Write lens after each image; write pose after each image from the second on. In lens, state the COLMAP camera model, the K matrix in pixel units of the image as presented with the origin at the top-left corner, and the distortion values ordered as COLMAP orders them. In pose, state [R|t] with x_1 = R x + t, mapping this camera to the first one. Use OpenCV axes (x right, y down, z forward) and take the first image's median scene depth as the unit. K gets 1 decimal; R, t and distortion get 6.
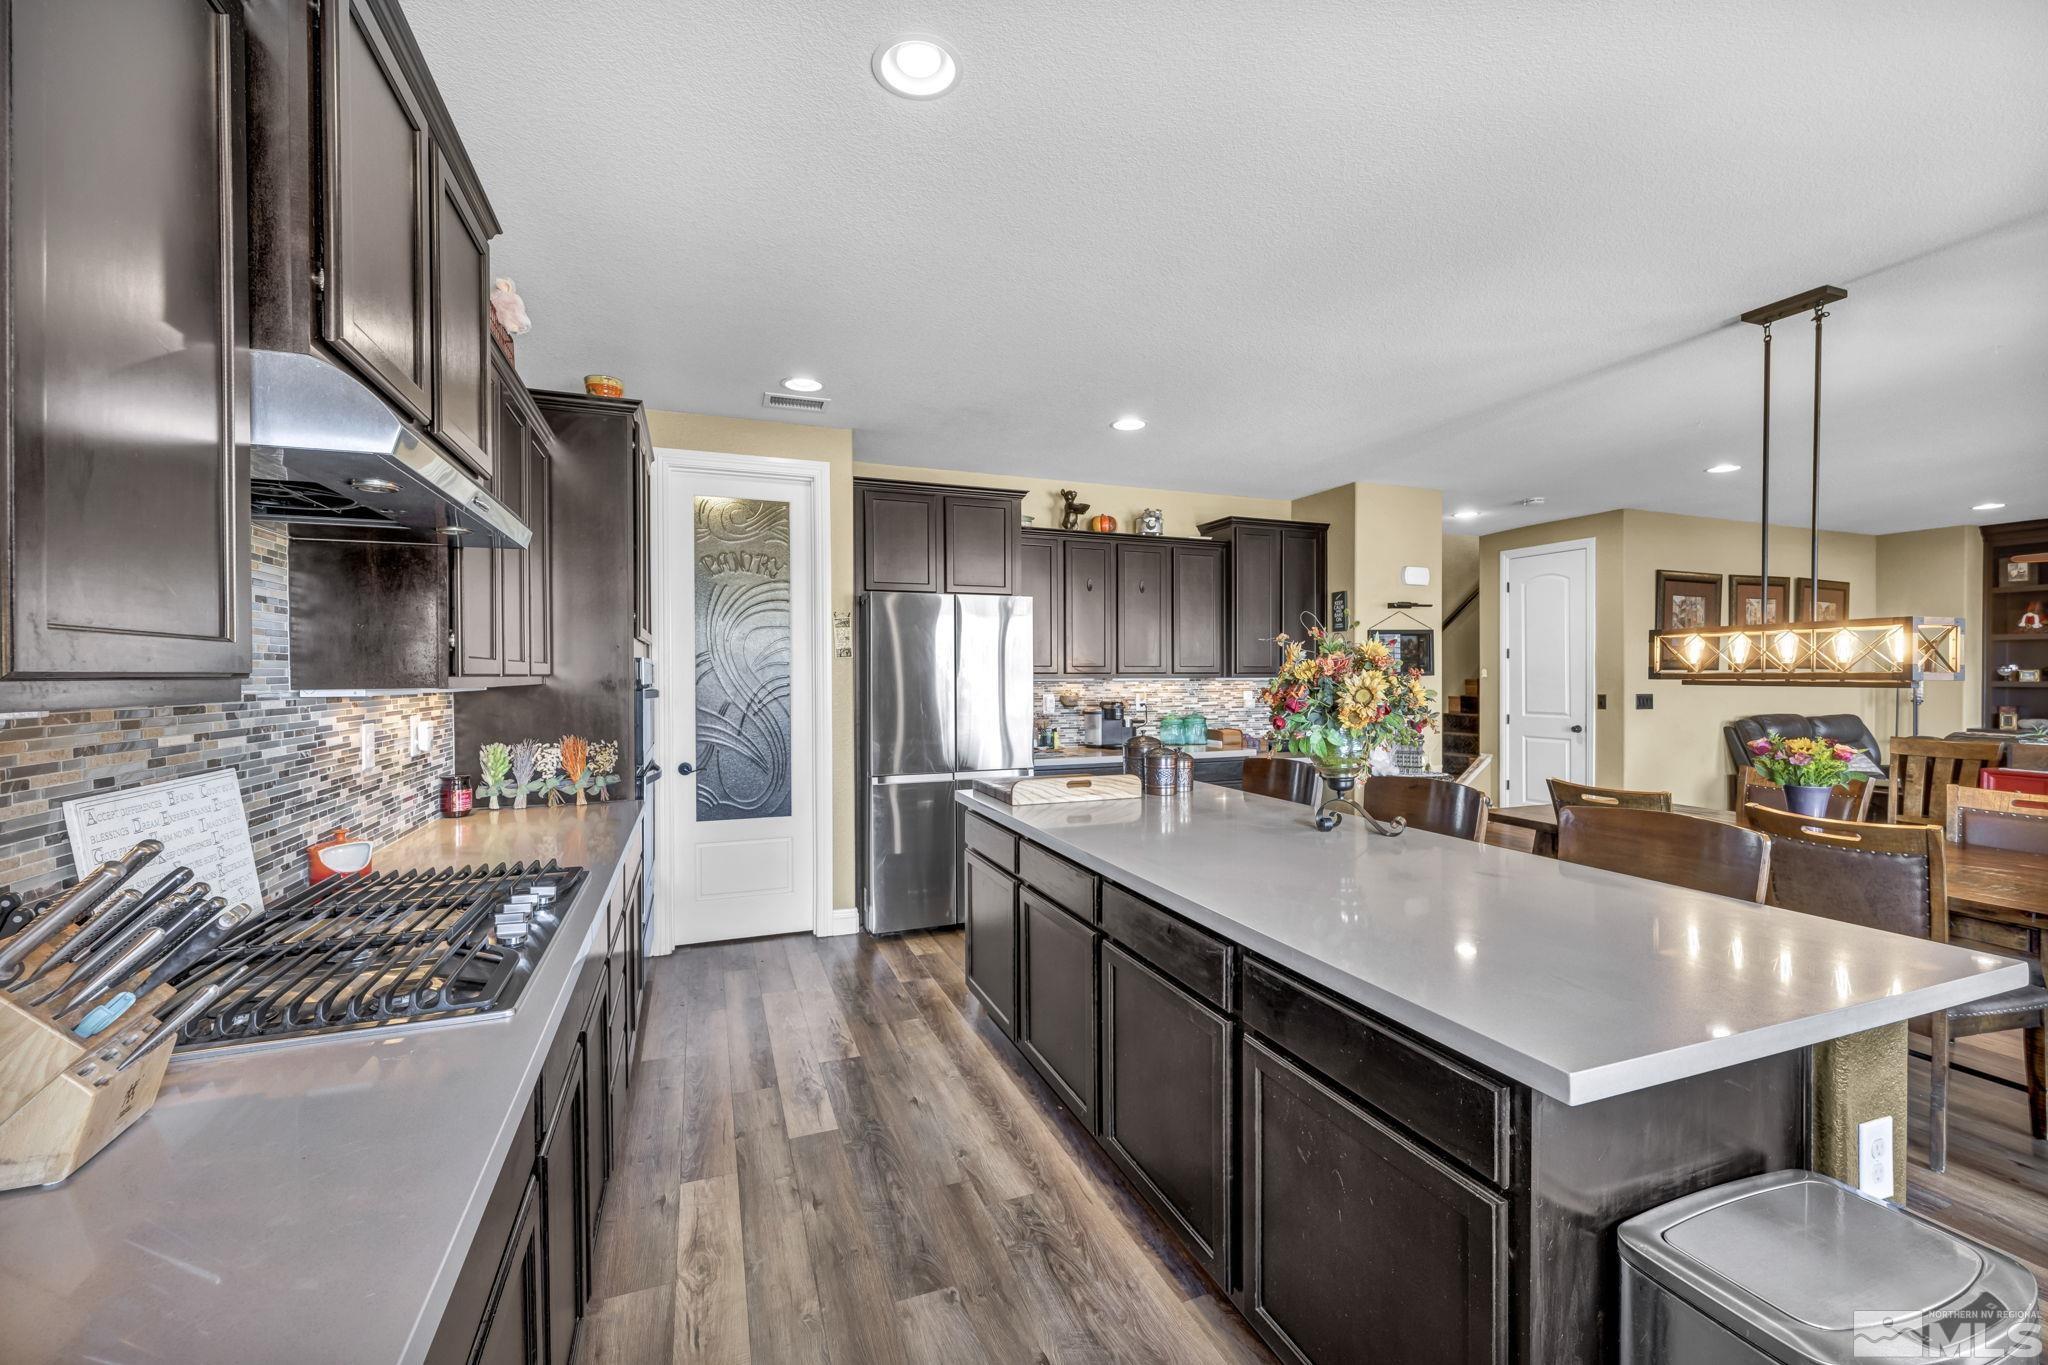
lens RADIAL K [[837.2, 0, 1028.9], [0, 837.2, 681.4], [0, 0, 1]] dist [-0.003256, 0.000230]
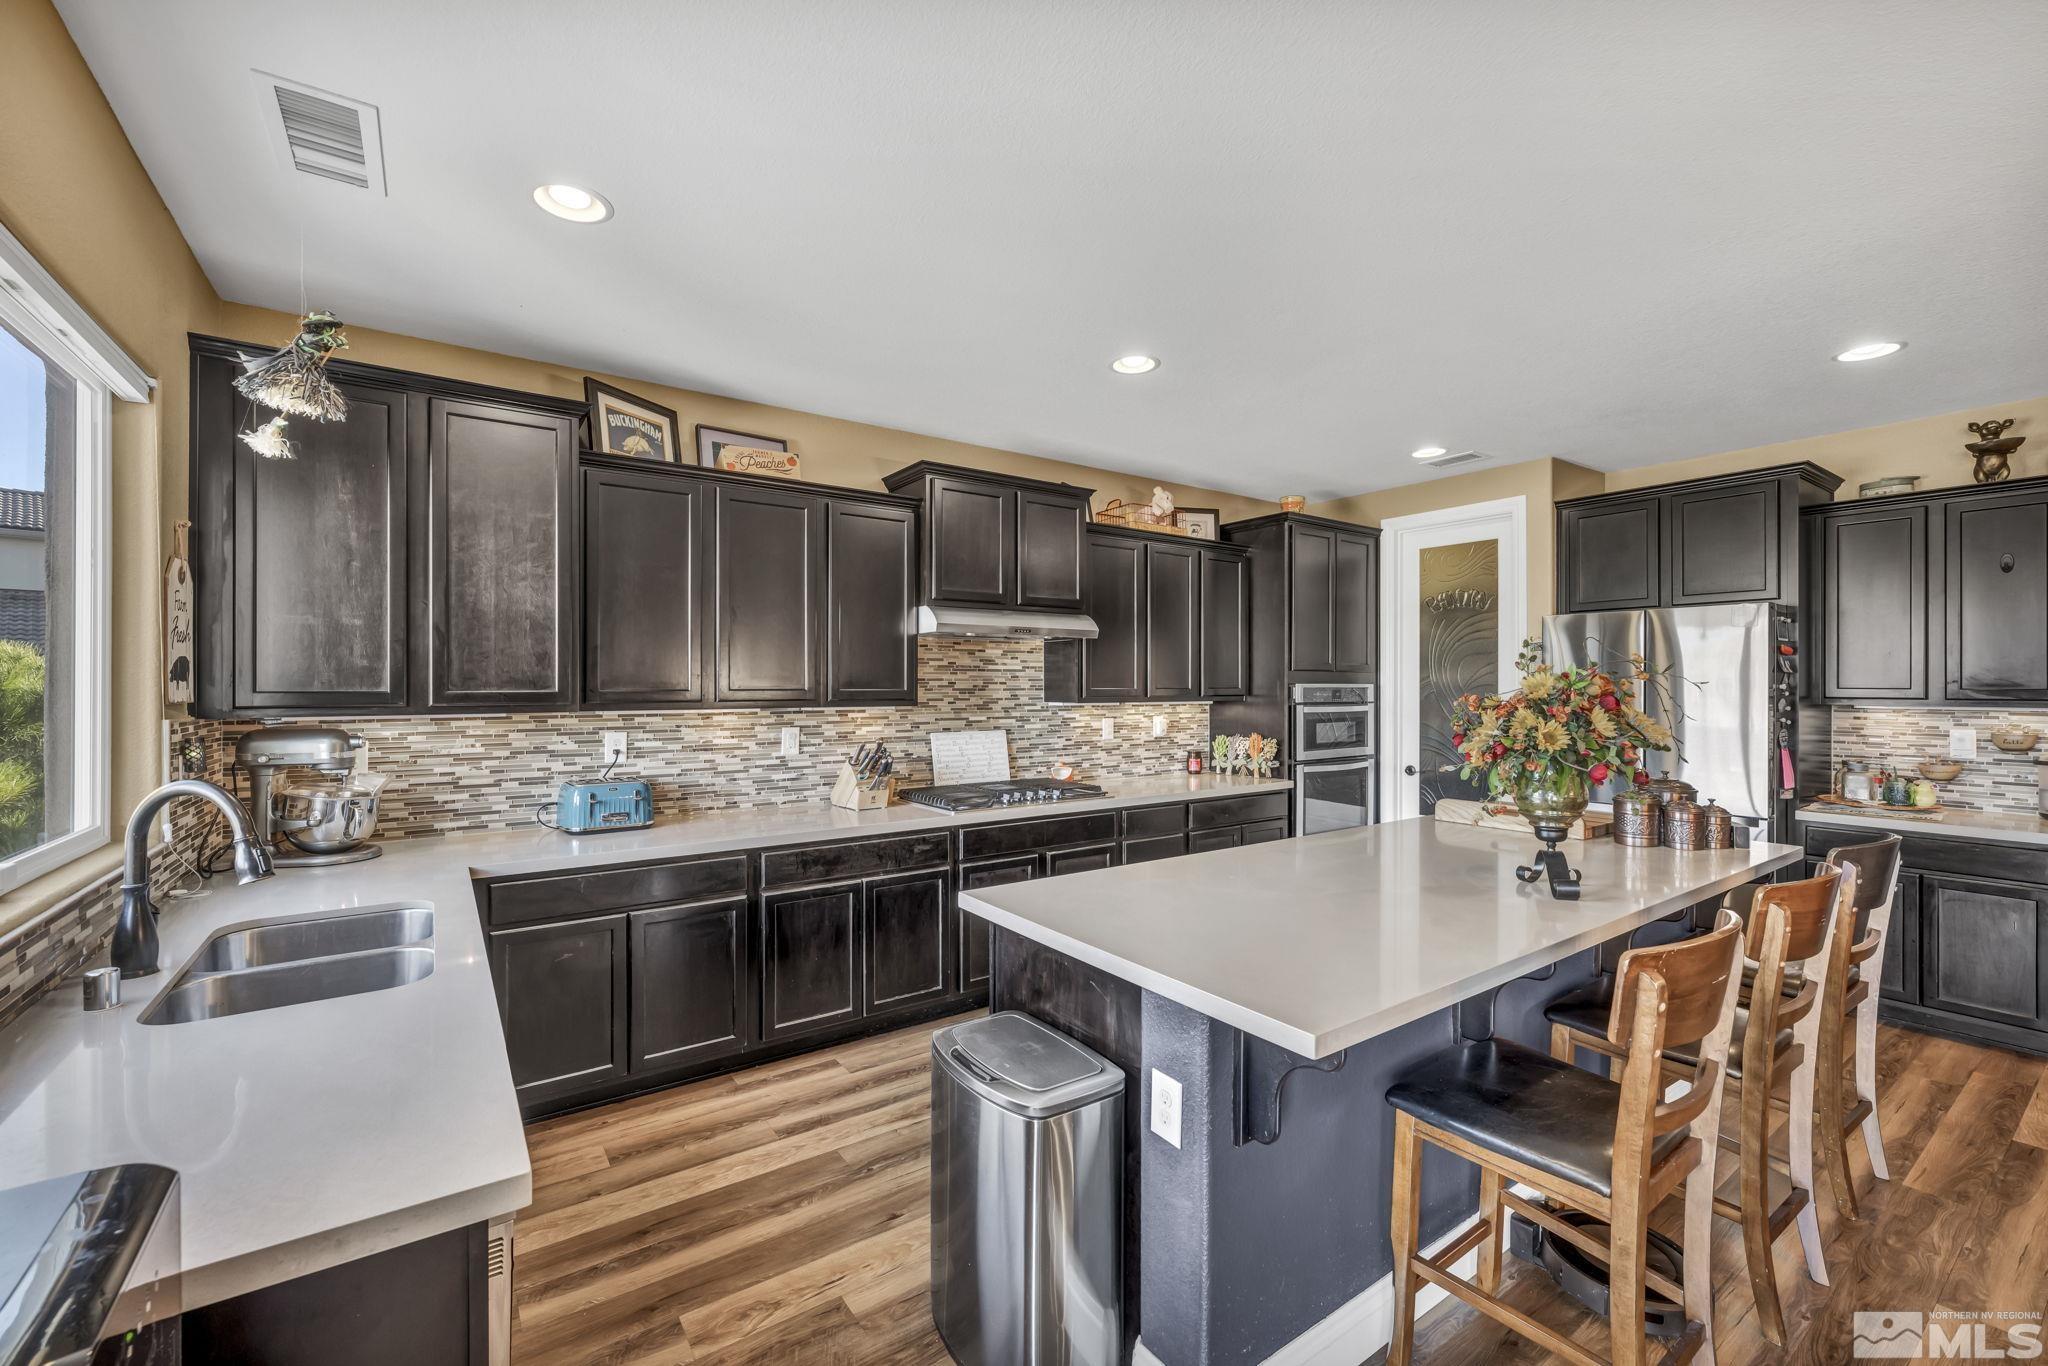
lens RADIAL K [[837.2, 0, 1029.2], [0, 837.2, 682.7], [0, 0, 1]] dist [-0.003256, 0.000230]
pose [[0.240881, 0.001358, -0.970554, 0.657900], [-0.009364, 0.999956, -0.000925, -0.019430], [0.970509, 0.009311, 0.240883, 0.147835]]
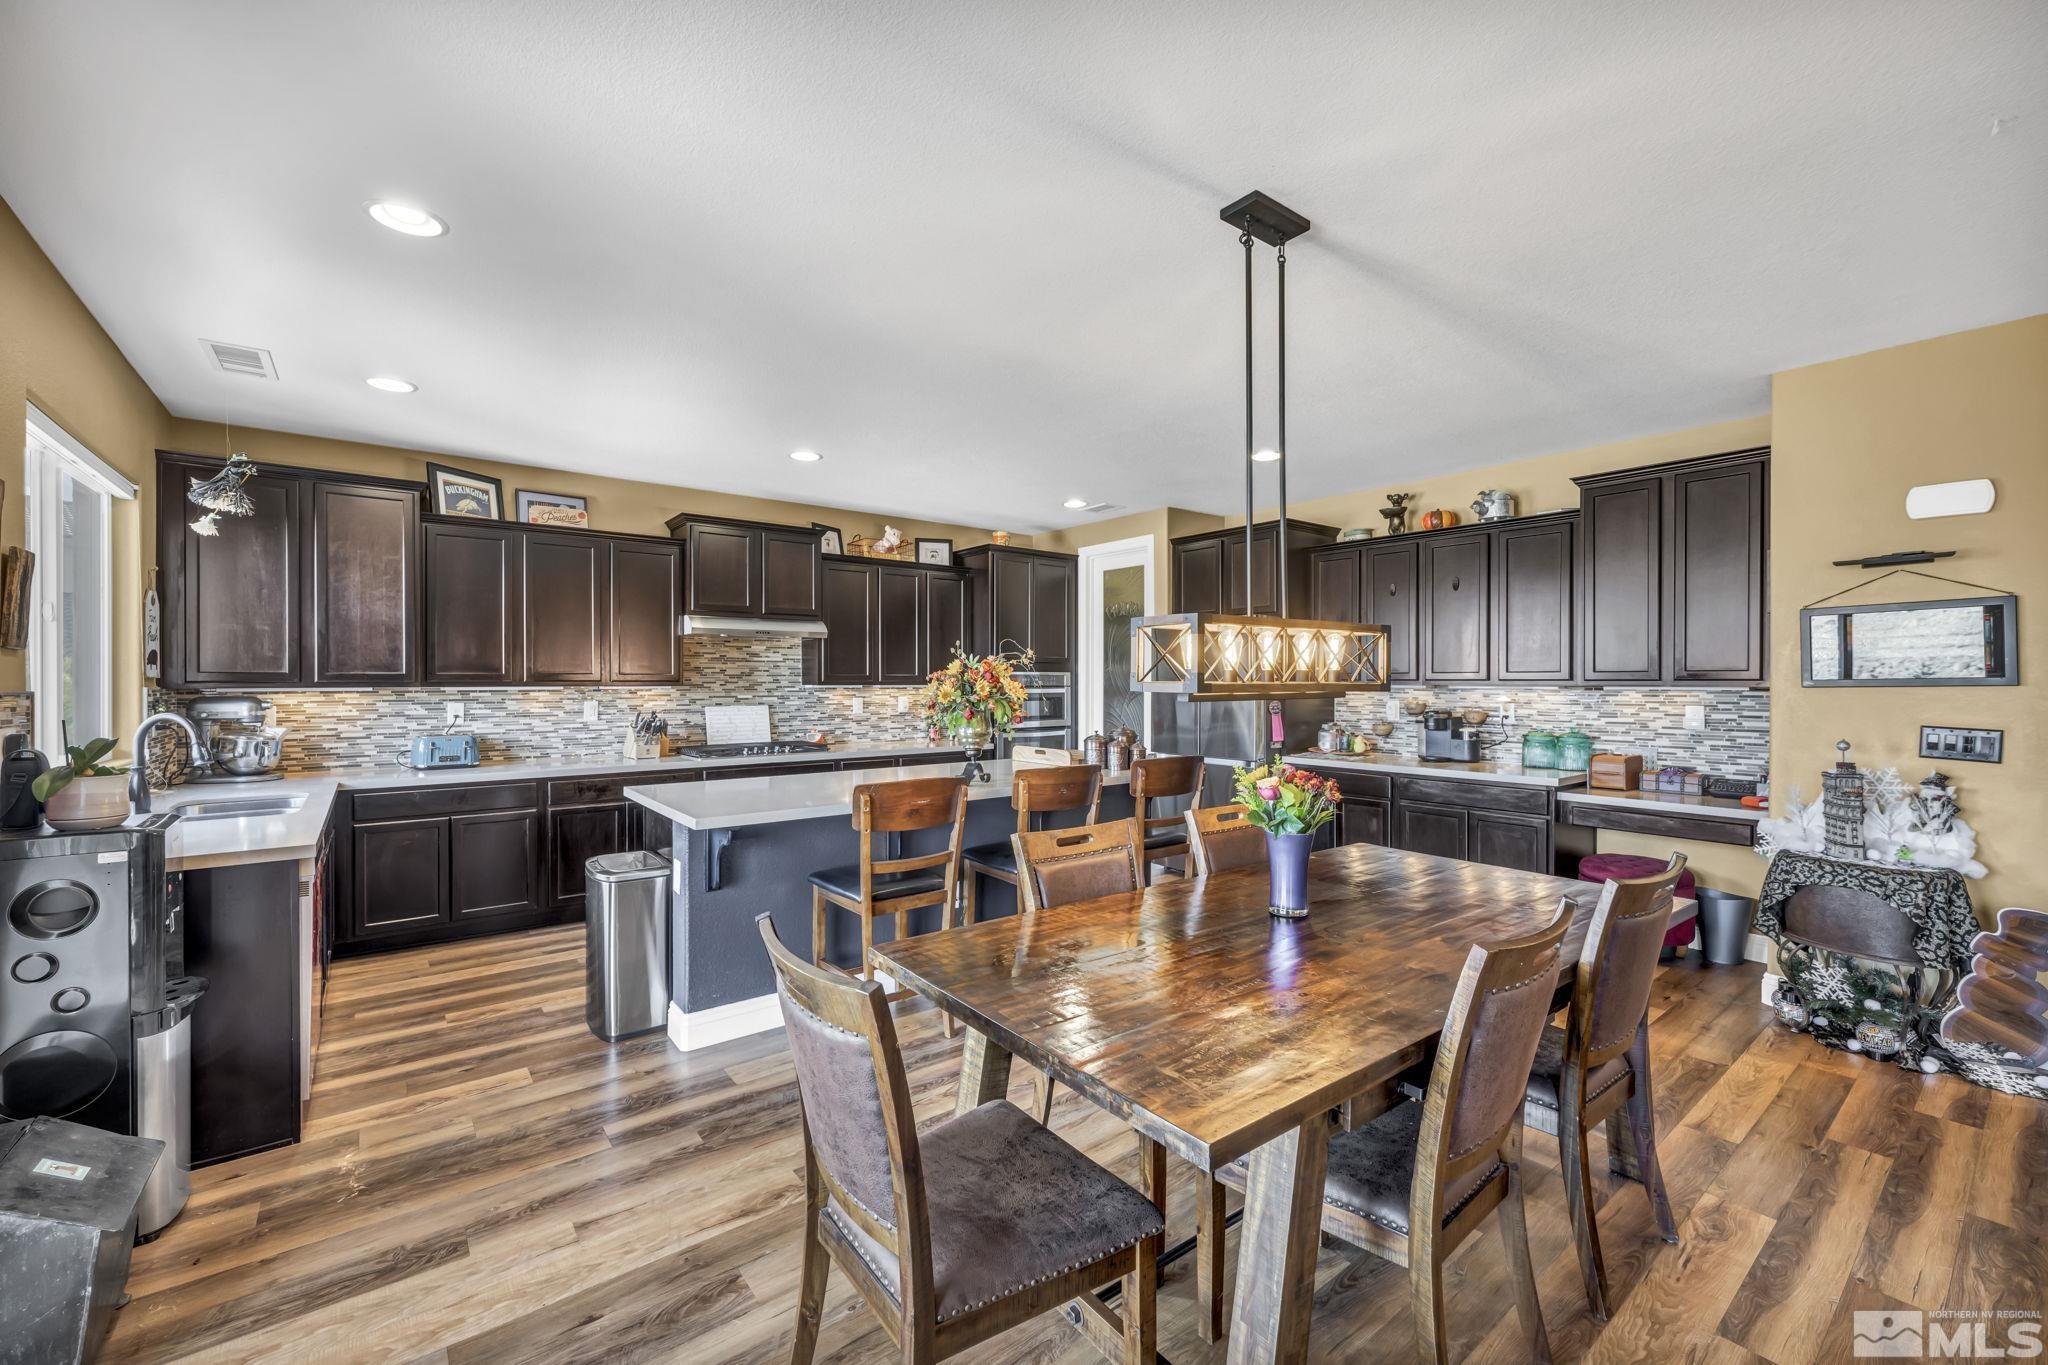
lens RADIAL K [[837.2, 0, 1025.2], [0, 837.2, 683.0], [0, 0, 1]] dist [-0.003256, 0.000230]
pose [[0.278105, 0.005353, -0.960536, 1.134736], [-0.008987, 0.999955, 0.002971, -0.006679], [0.960509, 0.007806, 0.278140, 0.401740]]
